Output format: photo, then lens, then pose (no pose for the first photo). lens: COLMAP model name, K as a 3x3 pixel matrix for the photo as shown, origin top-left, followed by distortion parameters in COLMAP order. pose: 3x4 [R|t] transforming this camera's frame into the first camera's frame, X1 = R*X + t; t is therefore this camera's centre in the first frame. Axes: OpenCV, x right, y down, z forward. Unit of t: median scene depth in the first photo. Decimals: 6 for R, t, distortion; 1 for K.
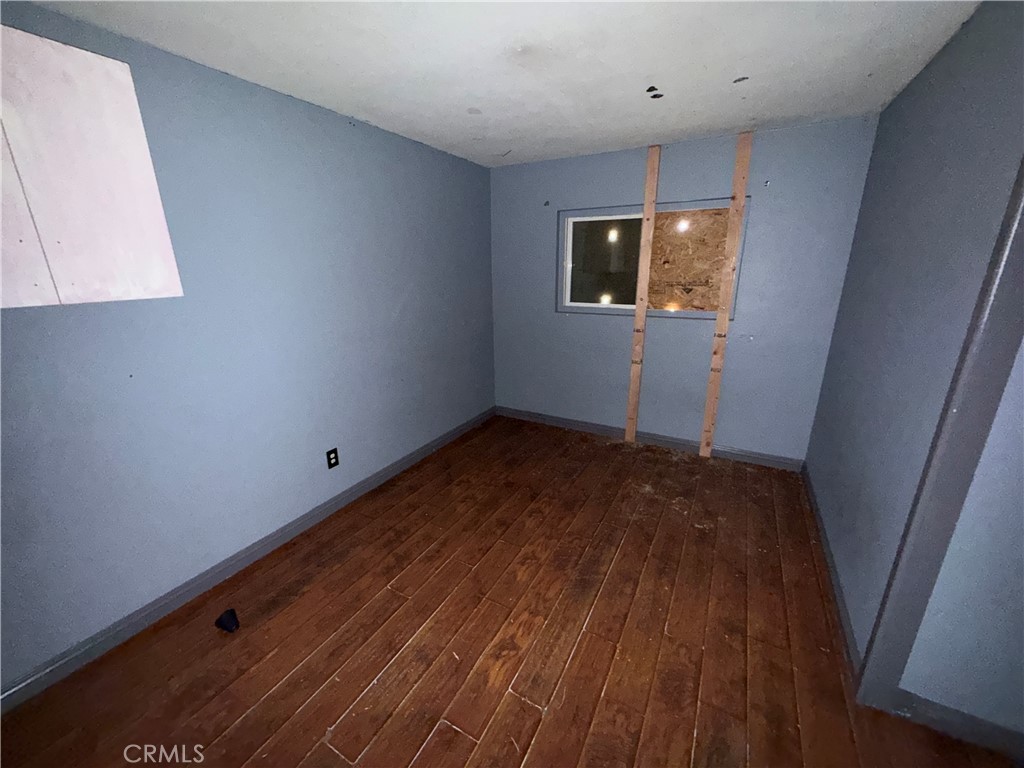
lens RADIAL K [[407.2, 0, 511.1], [0, 407.2, 384.5], [0, 0, 1]] dist [-0.001950, -0.000325]
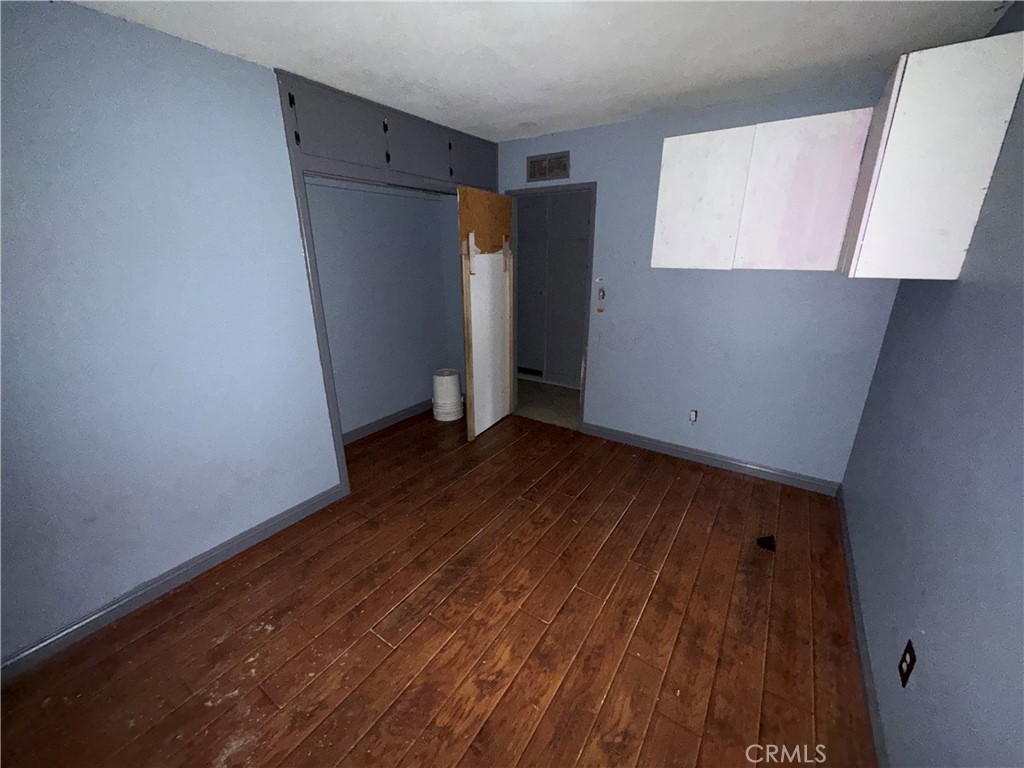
lens RADIAL K [[407.2, 0, 511.4], [0, 407.2, 384.2], [0, 0, 1]] dist [-0.001950, -0.000325]
pose [[-0.996352, -0.011243, 0.084590, -0.020360], [0.039011, 0.821620, 0.568699, -0.452772], [-0.075895, 0.569924, -0.818185, 1.514814]]
